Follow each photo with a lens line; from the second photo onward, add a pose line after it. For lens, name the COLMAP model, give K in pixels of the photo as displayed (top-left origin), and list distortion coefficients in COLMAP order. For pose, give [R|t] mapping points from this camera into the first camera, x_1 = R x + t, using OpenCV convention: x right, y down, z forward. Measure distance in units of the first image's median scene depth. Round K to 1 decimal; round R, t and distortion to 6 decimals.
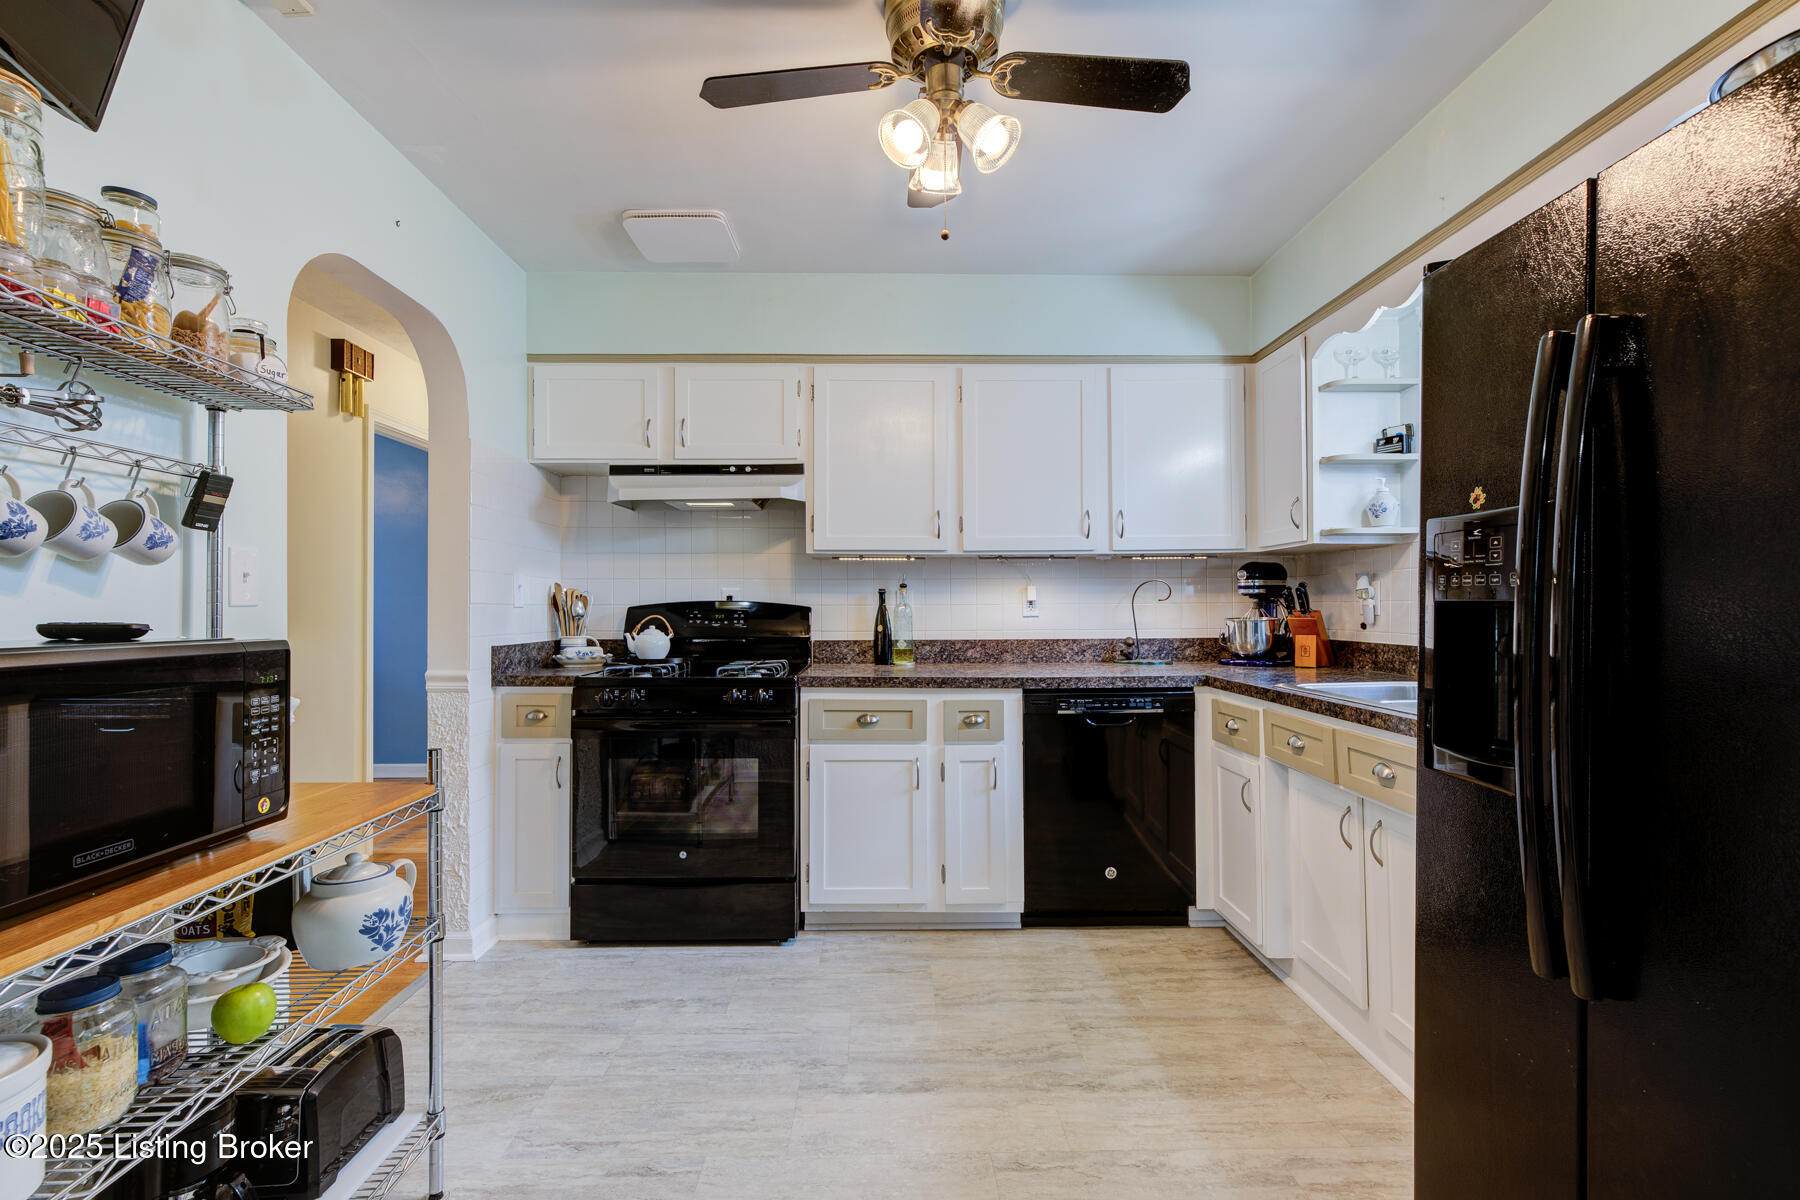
lens RADIAL K [[837.7, 0, 897.1], [0, 837.7, 603.0], [0, 0, 1]] dist [-0.000030, 0.000063]
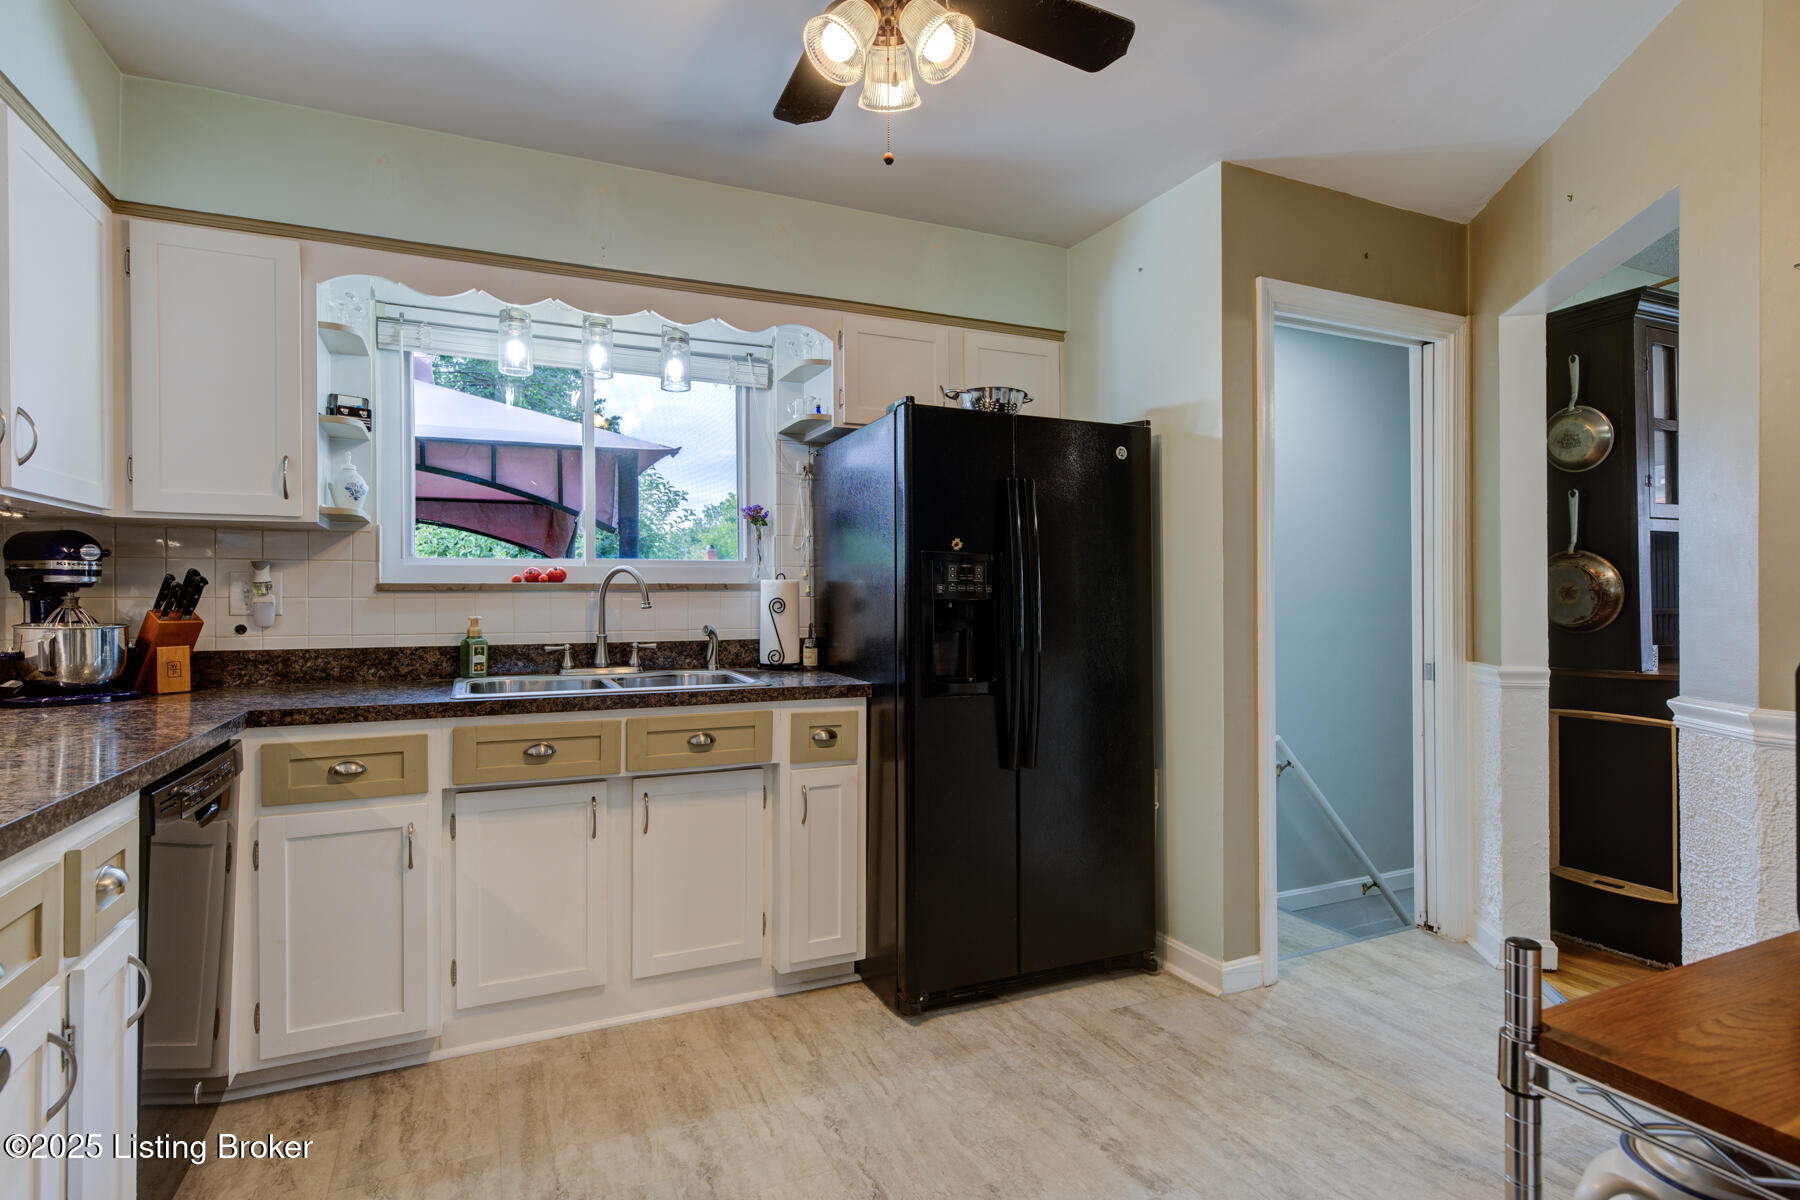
lens RADIAL K [[905.9, 0, 900.2], [0, 905.9, 599.8], [0, 0, 1]] dist [0.000332, -0.000102]
pose [[-0.404904, 0.003422, 0.914353, -0.590638], [-0.000561, 0.999992, -0.003991, 0.004004], [-0.914359, -0.002129, -0.404899, 1.031458]]
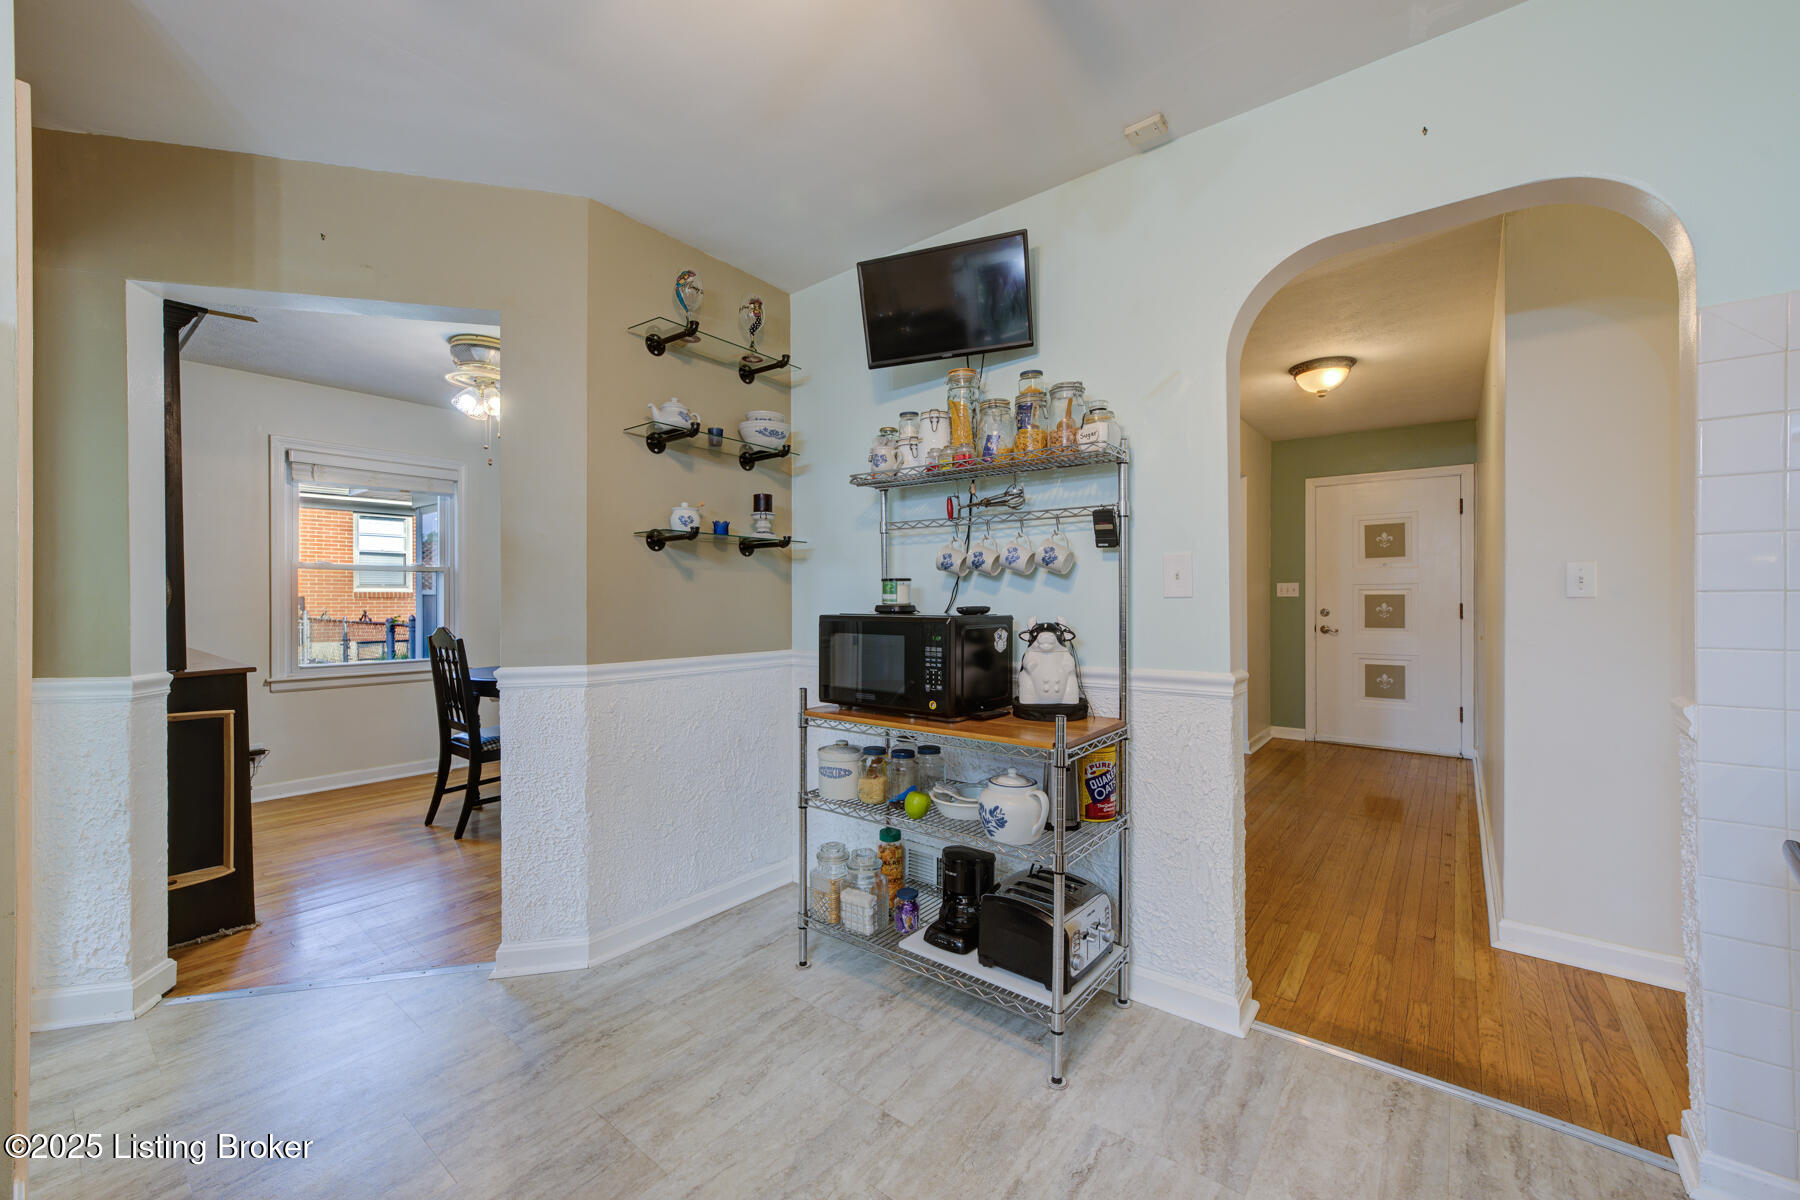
lens RADIAL K [[705.8, 0, 900.0], [0, 705.8, 600.4], [0, 0, 1]] dist [0.000975, 0.000024]
pose [[-0.637173, 0.001643, -0.770719, 0.273779], [0.006389, 0.999975, -0.003150, 0.005998], [0.770694, -0.006931, -0.637168, 1.039163]]
